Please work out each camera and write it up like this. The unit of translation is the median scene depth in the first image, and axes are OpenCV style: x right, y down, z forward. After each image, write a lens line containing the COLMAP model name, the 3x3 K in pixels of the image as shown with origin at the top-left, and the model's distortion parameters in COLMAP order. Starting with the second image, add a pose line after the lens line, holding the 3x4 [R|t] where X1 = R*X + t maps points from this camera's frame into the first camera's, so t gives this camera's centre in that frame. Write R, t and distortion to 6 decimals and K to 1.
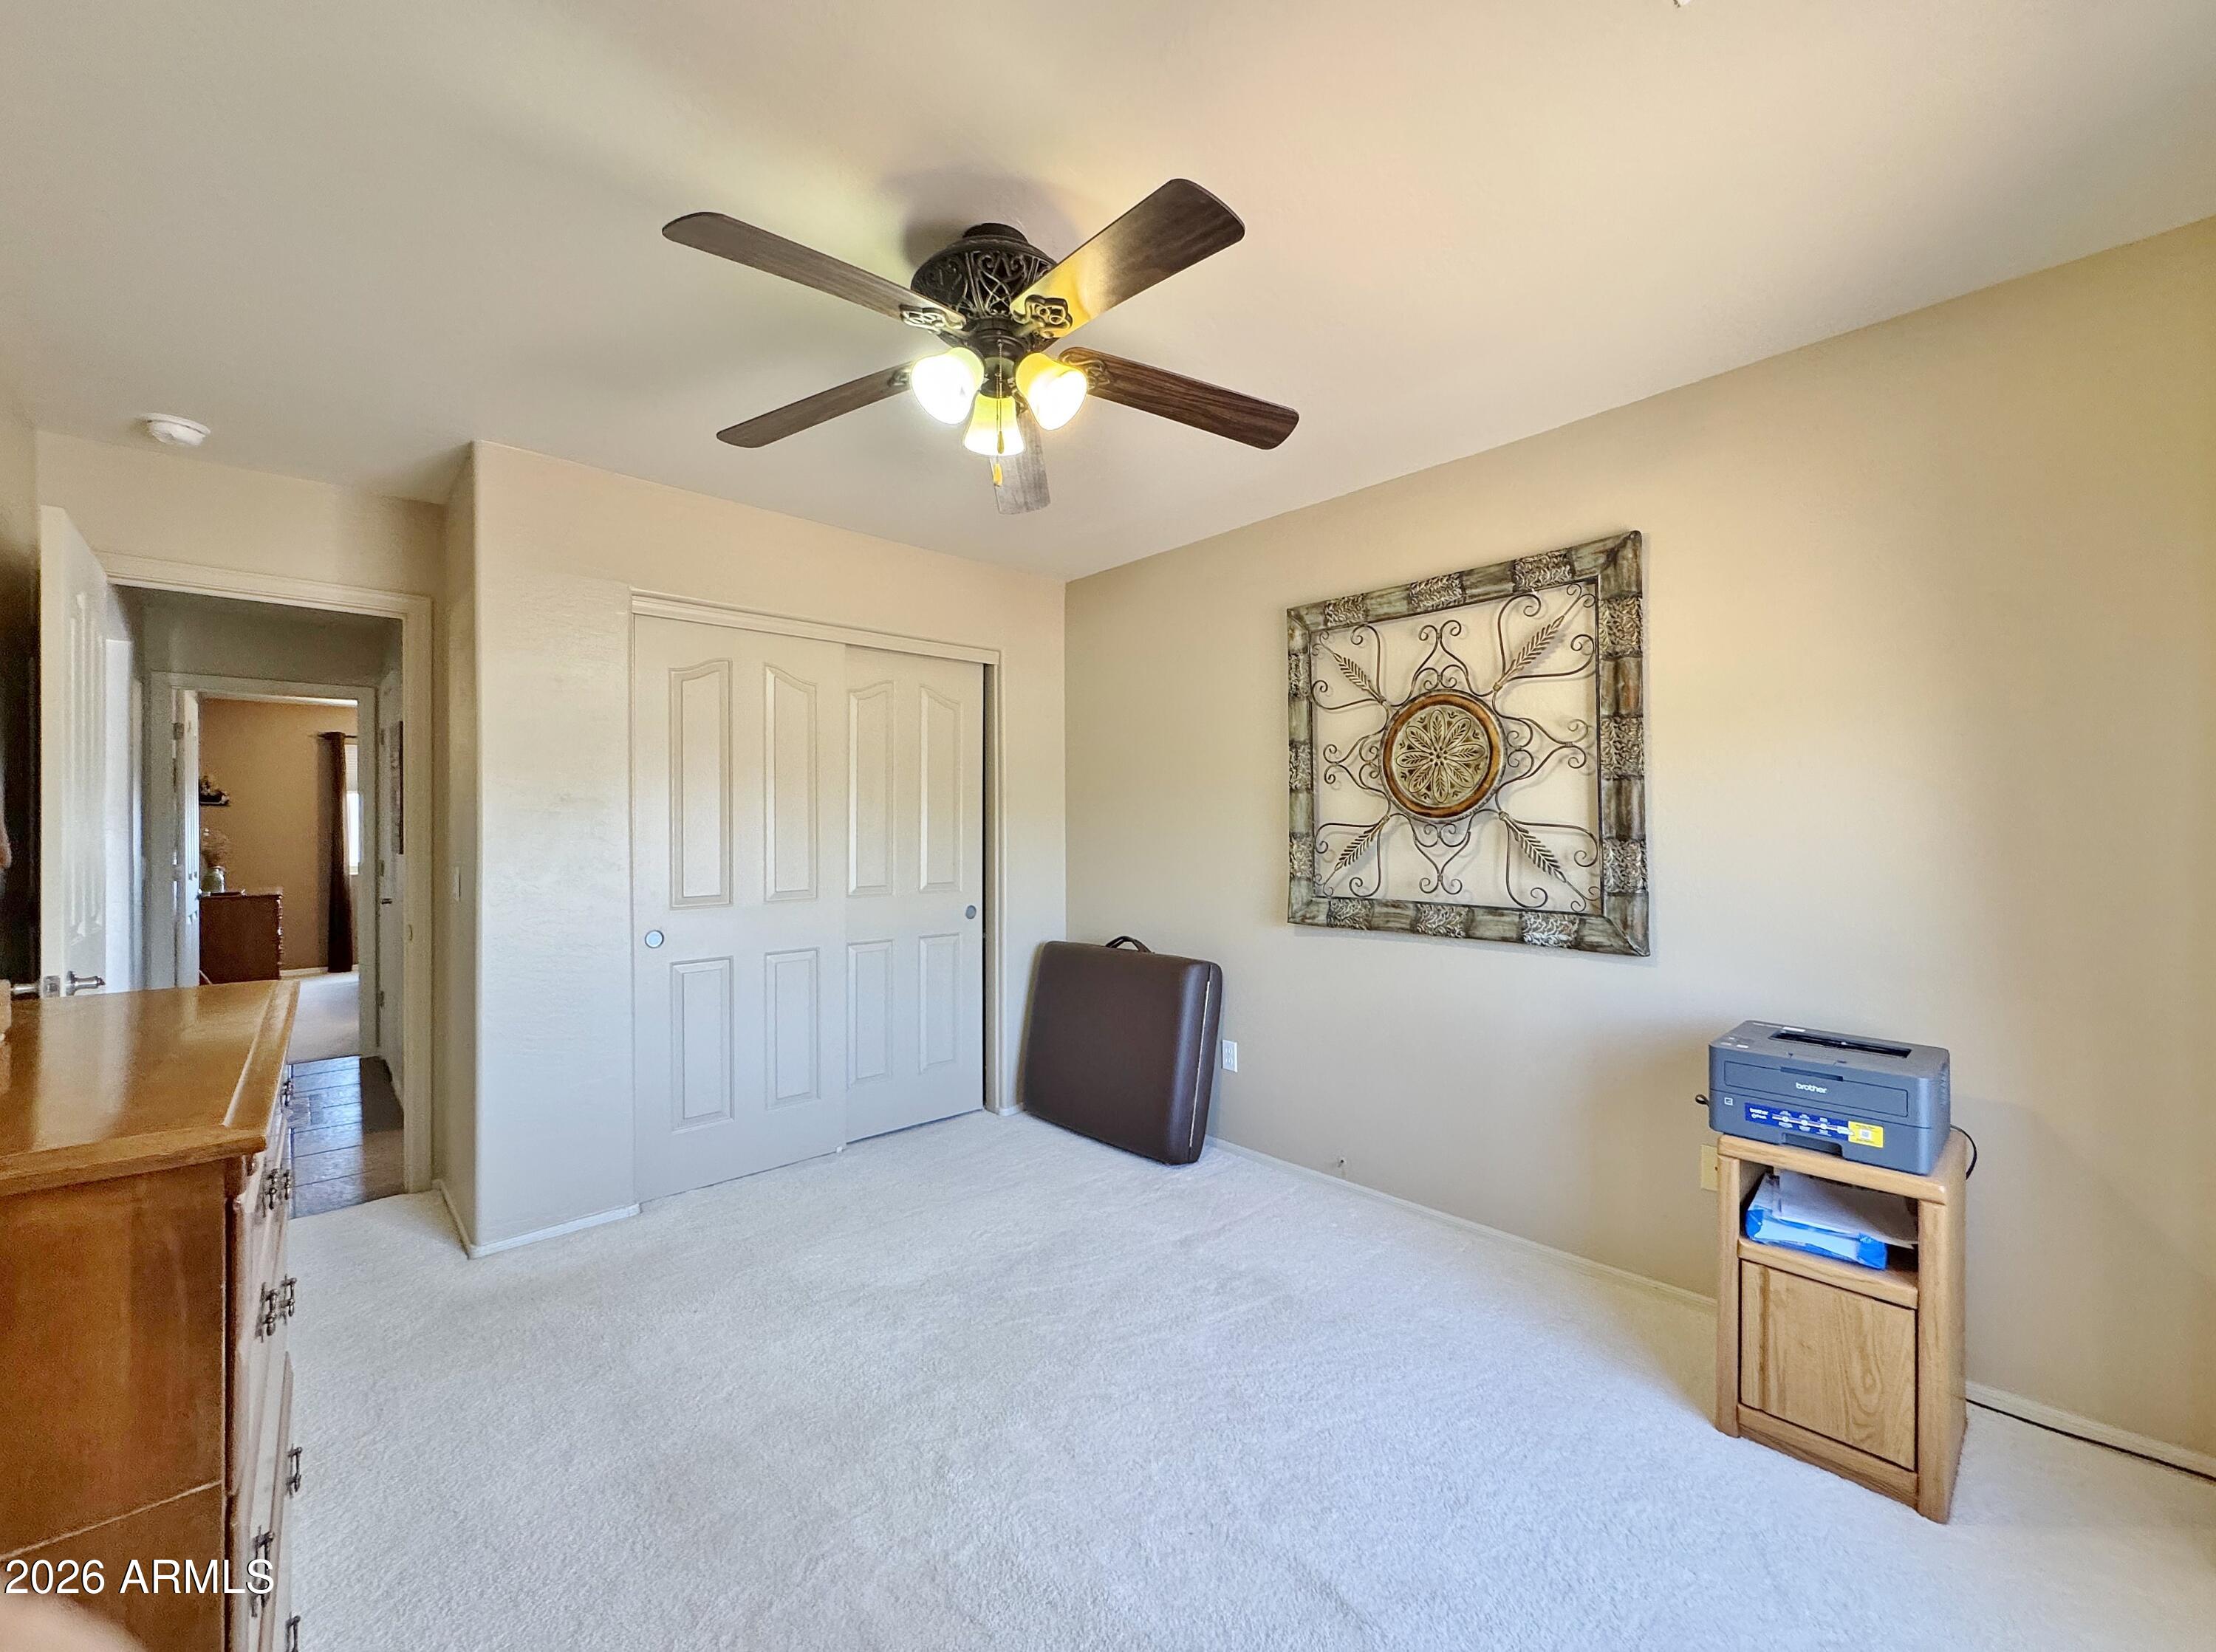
lens RADIAL K [[893.0, 0, 1104.8], [0, 893.0, 824.5], [0, 0, 1]] dist [-0.003367, 0.000057]
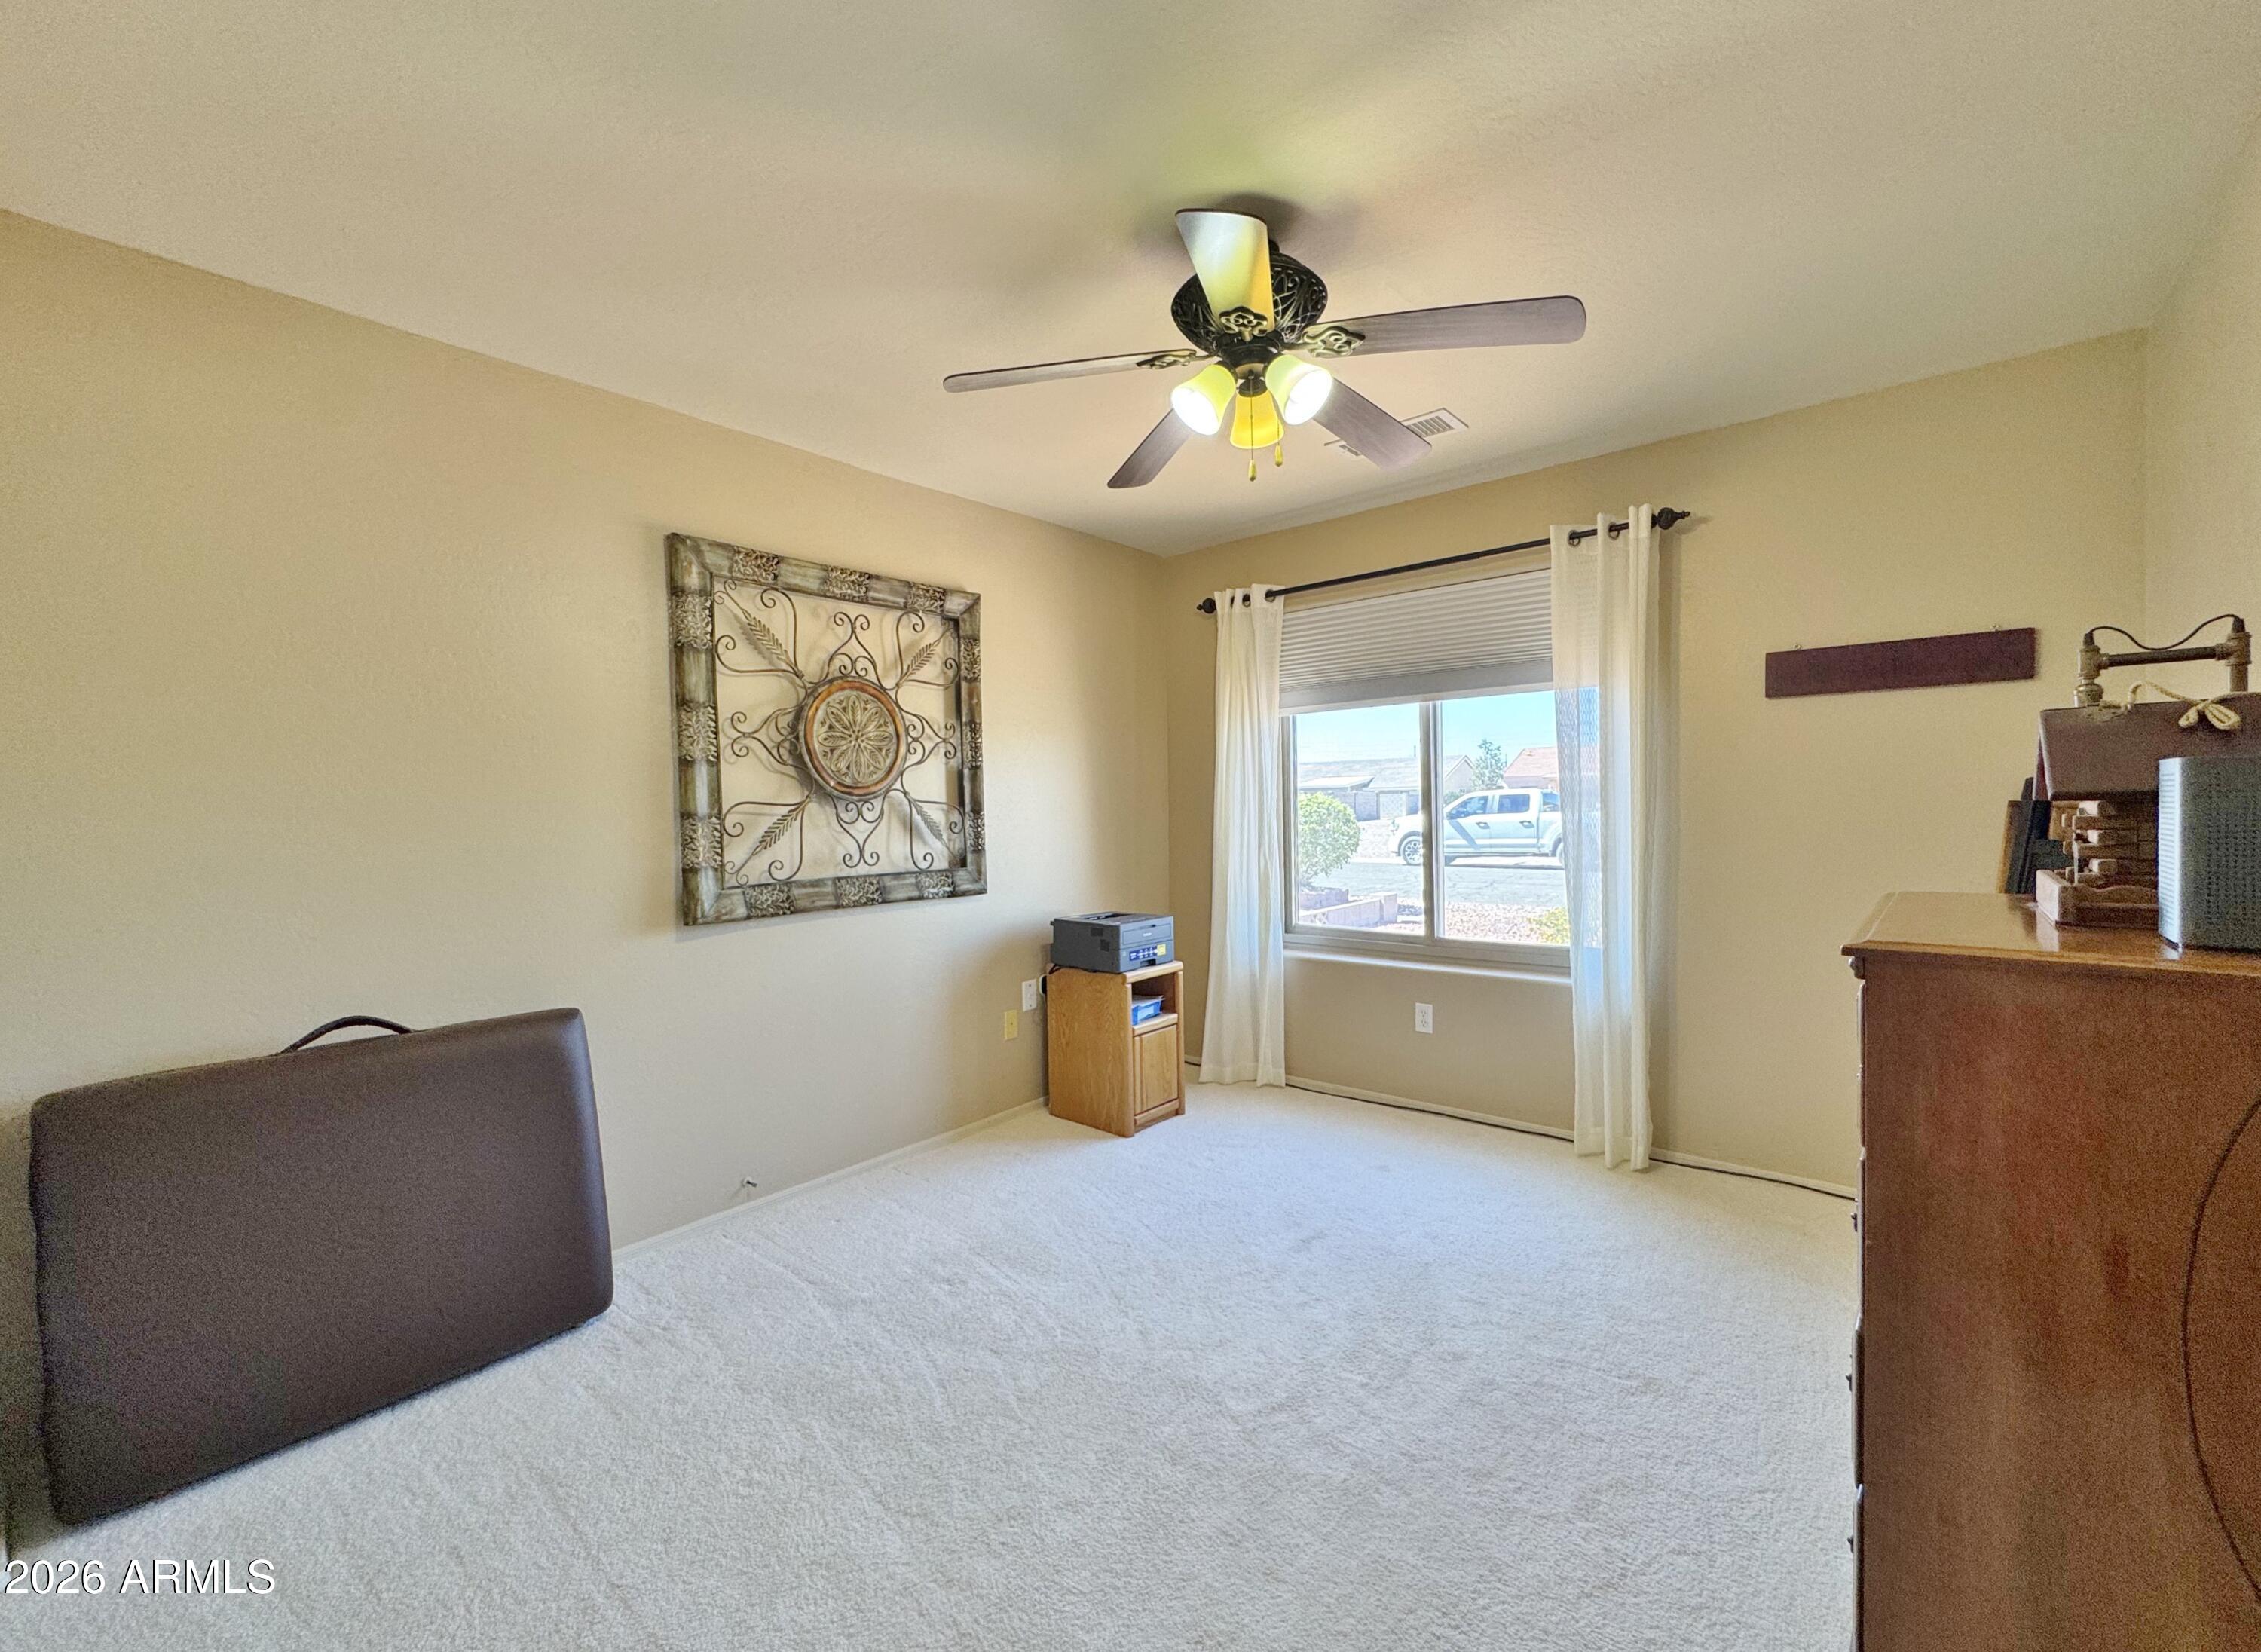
lens RADIAL K [[911.3, 0, 1138.8], [0, 911.3, 827.9], [0, 0, 1]] dist [-0.003367, 0.000057]
pose [[-0.118277, -0.017876, 0.992820, -0.741871], [0.018994, 0.999614, 0.020261, 0.014563], [-0.992799, 0.021254, -0.117892, 0.784169]]
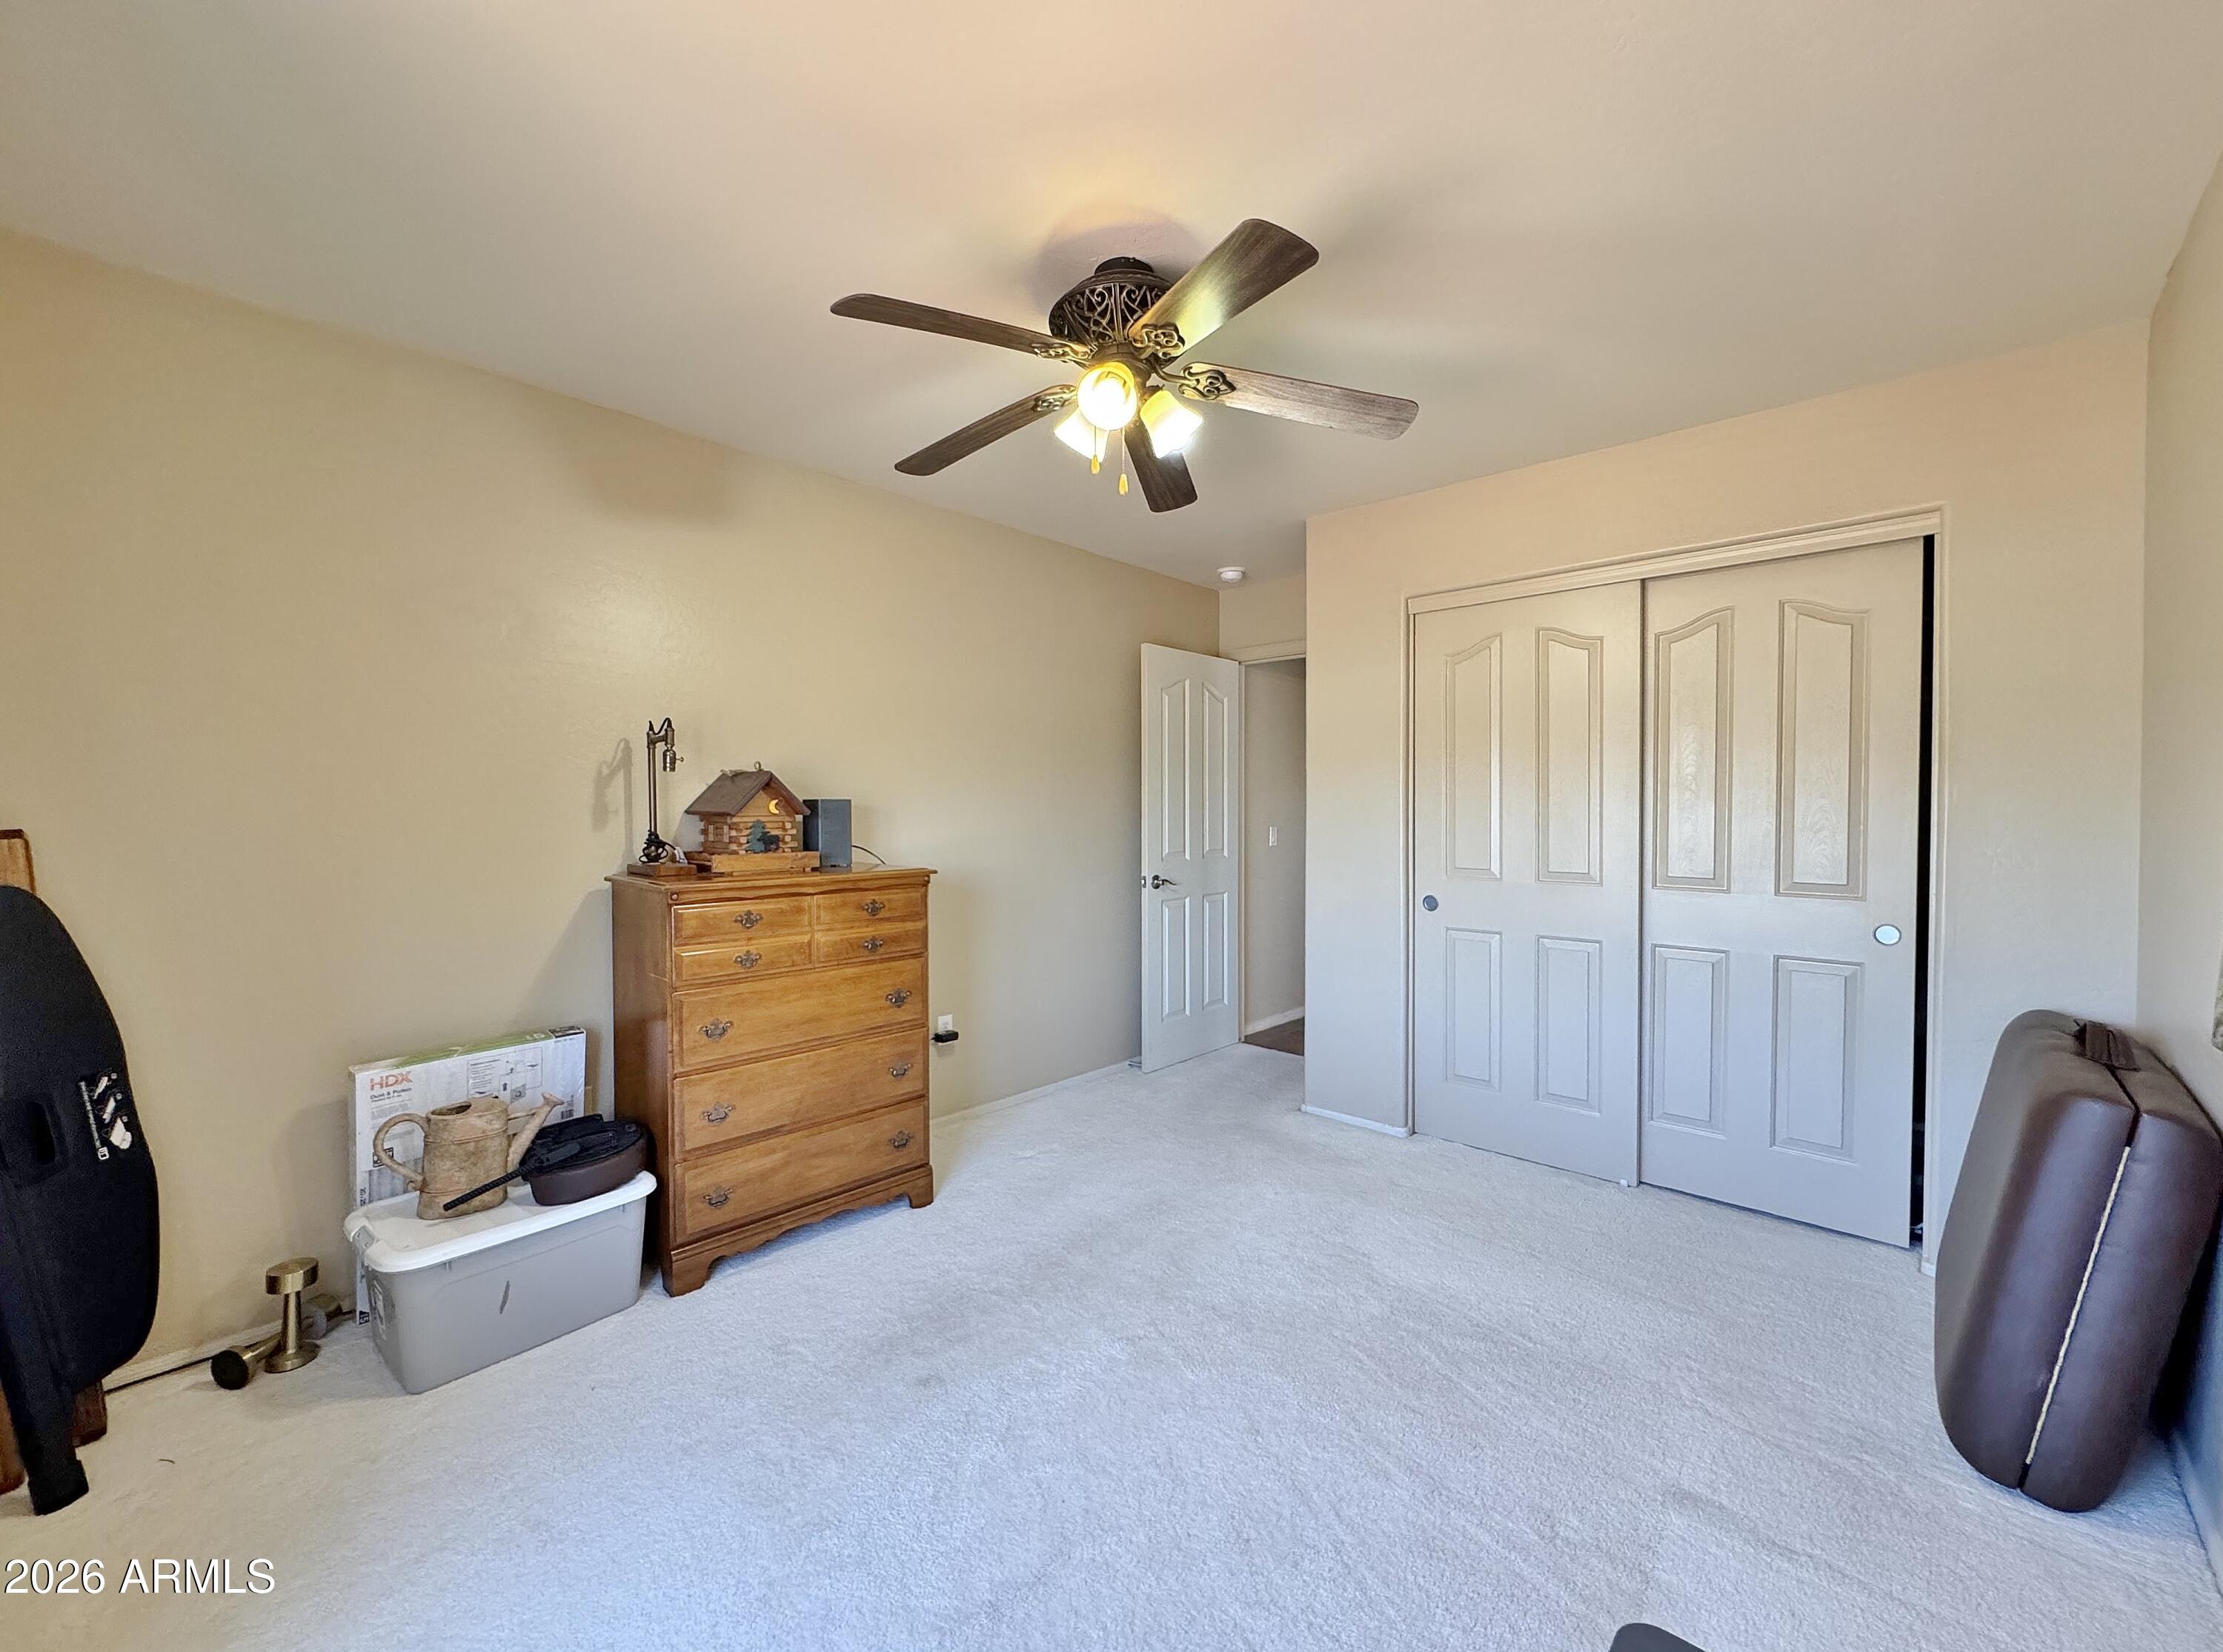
lens RADIAL K [[895.8, 0, 1115.9], [0, 895.8, 839.5], [0, 0, 1]] dist [-0.003367, 0.000057]
pose [[0.080195, 0.034627, -0.996178, 0.609421], [-0.000223, 0.999397, 0.034721, 0.011461], [0.996779, -0.002562, 0.080154, 0.554817]]
